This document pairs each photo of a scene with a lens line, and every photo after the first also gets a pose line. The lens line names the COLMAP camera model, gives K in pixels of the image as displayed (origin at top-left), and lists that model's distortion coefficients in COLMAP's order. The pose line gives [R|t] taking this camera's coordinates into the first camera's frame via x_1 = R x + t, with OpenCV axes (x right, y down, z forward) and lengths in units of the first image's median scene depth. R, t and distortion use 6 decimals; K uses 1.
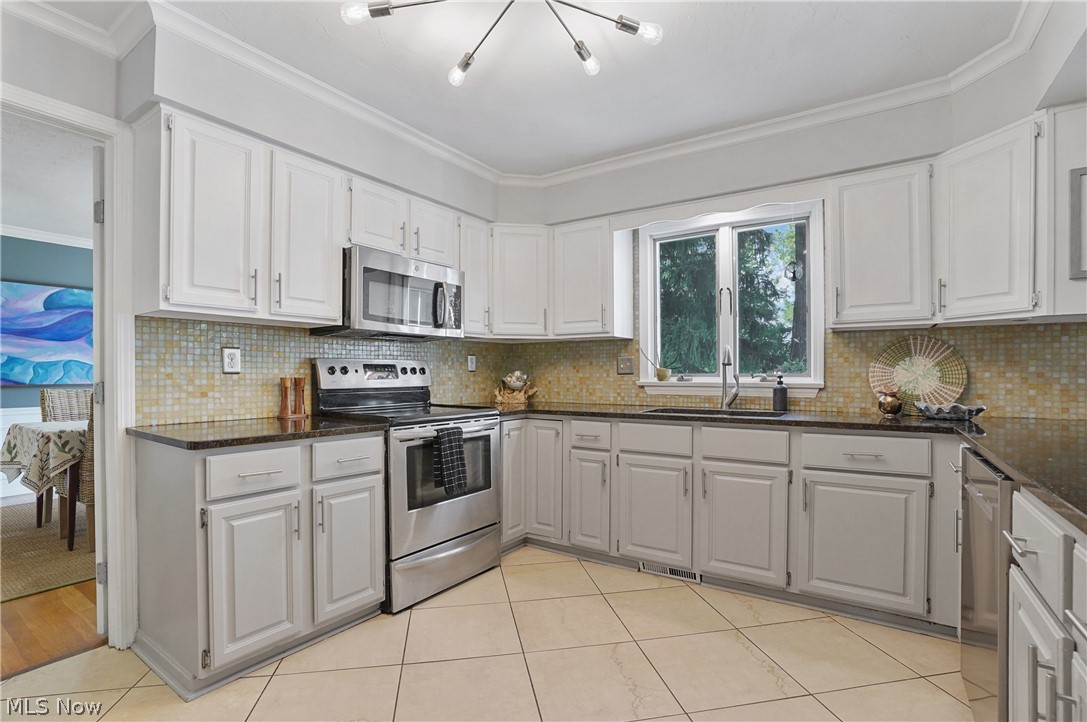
lens RADIAL K [[504.0, 0, 542.6], [0, 504.0, 373.2], [0, 0, 1]] dist [-0.065116, 0.023729]
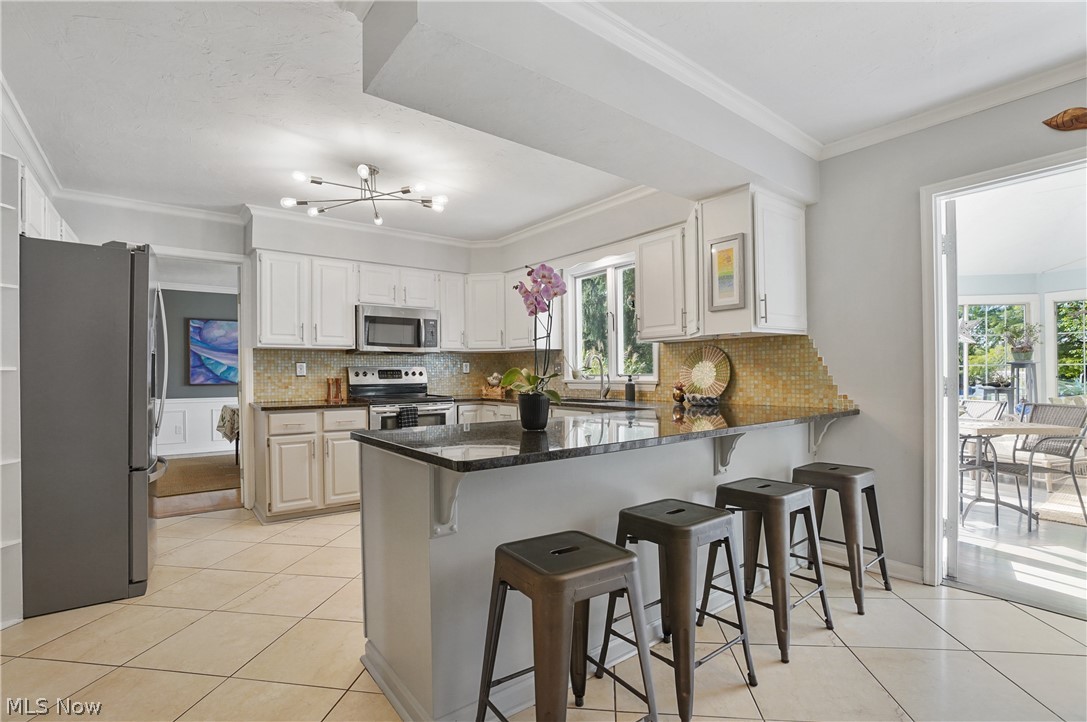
lens RADIAL K [[504.0, 0, 542.6], [0, 504.0, 373.2], [0, 0, 1]] dist [-0.065116, 0.023729]
pose [[0.950662, -0.008056, -0.310124, 0.751459], [0.008491, 0.999964, 0.000052, -0.003132], [0.310112, -0.002682, 0.950696, -0.468589]]
